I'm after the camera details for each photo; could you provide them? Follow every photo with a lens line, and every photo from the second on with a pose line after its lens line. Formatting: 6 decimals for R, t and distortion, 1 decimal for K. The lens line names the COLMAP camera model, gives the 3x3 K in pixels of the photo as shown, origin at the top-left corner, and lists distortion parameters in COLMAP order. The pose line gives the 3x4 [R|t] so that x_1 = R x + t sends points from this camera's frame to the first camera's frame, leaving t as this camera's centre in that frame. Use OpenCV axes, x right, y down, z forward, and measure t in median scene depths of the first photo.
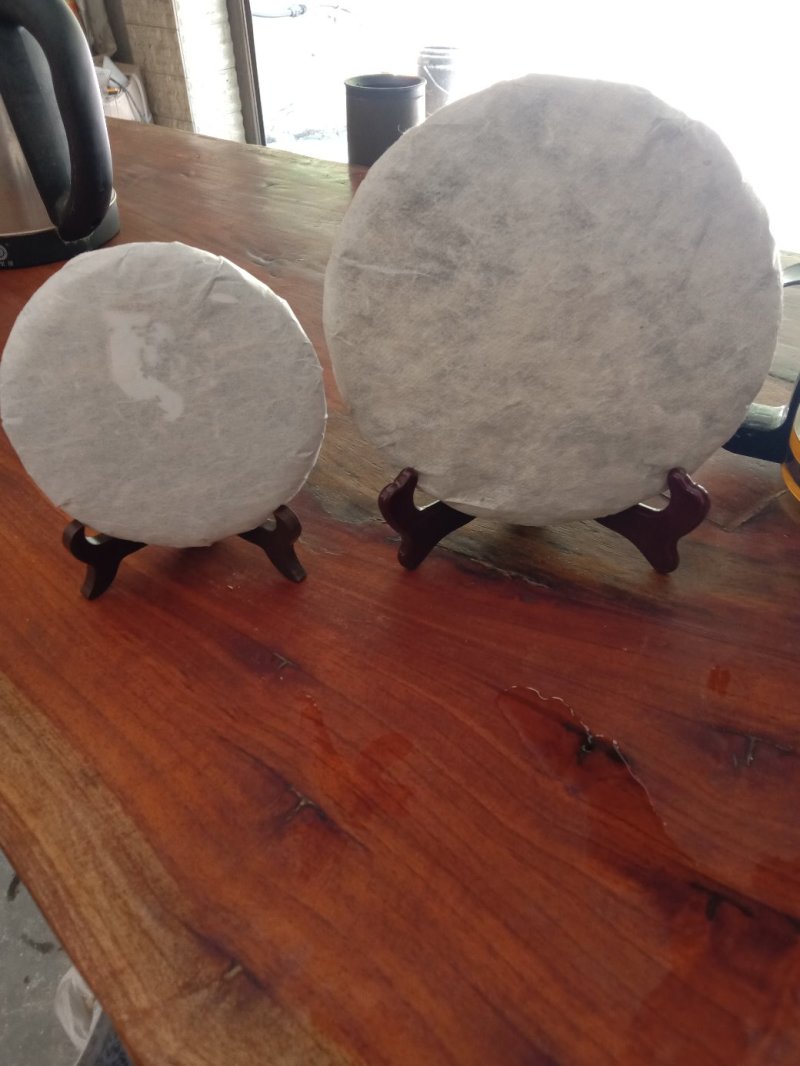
lens RADIAL K [[901.9, 0, 374.8], [0, 901.9, 534.7], [0, 0, 1]] dist [0.135223, -0.381532]
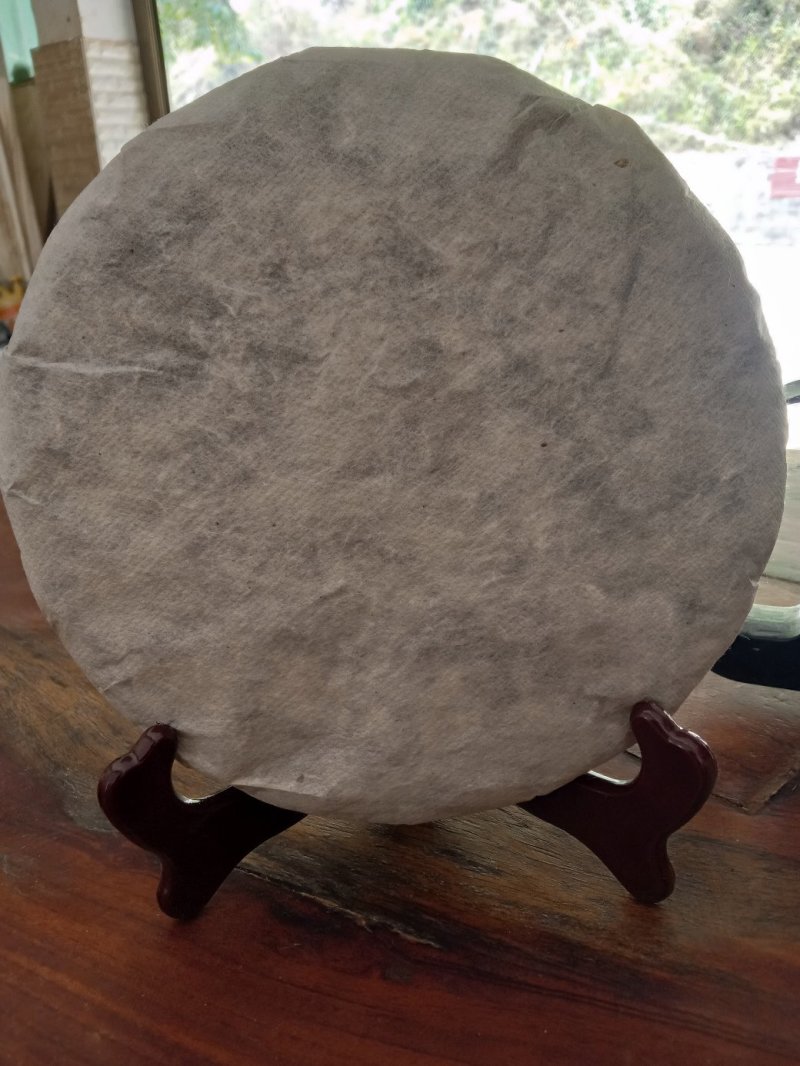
lens RADIAL K [[901.9, 0, 374.8], [0, 901.9, 534.7], [0, 0, 1]] dist [0.135223, -0.381532]
pose [[0.998404, -0.042082, 0.037670, 0.162167], [0.051419, 0.953190, -0.297968, -0.014606], [-0.023367, 0.299430, 0.953832, 0.479279]]
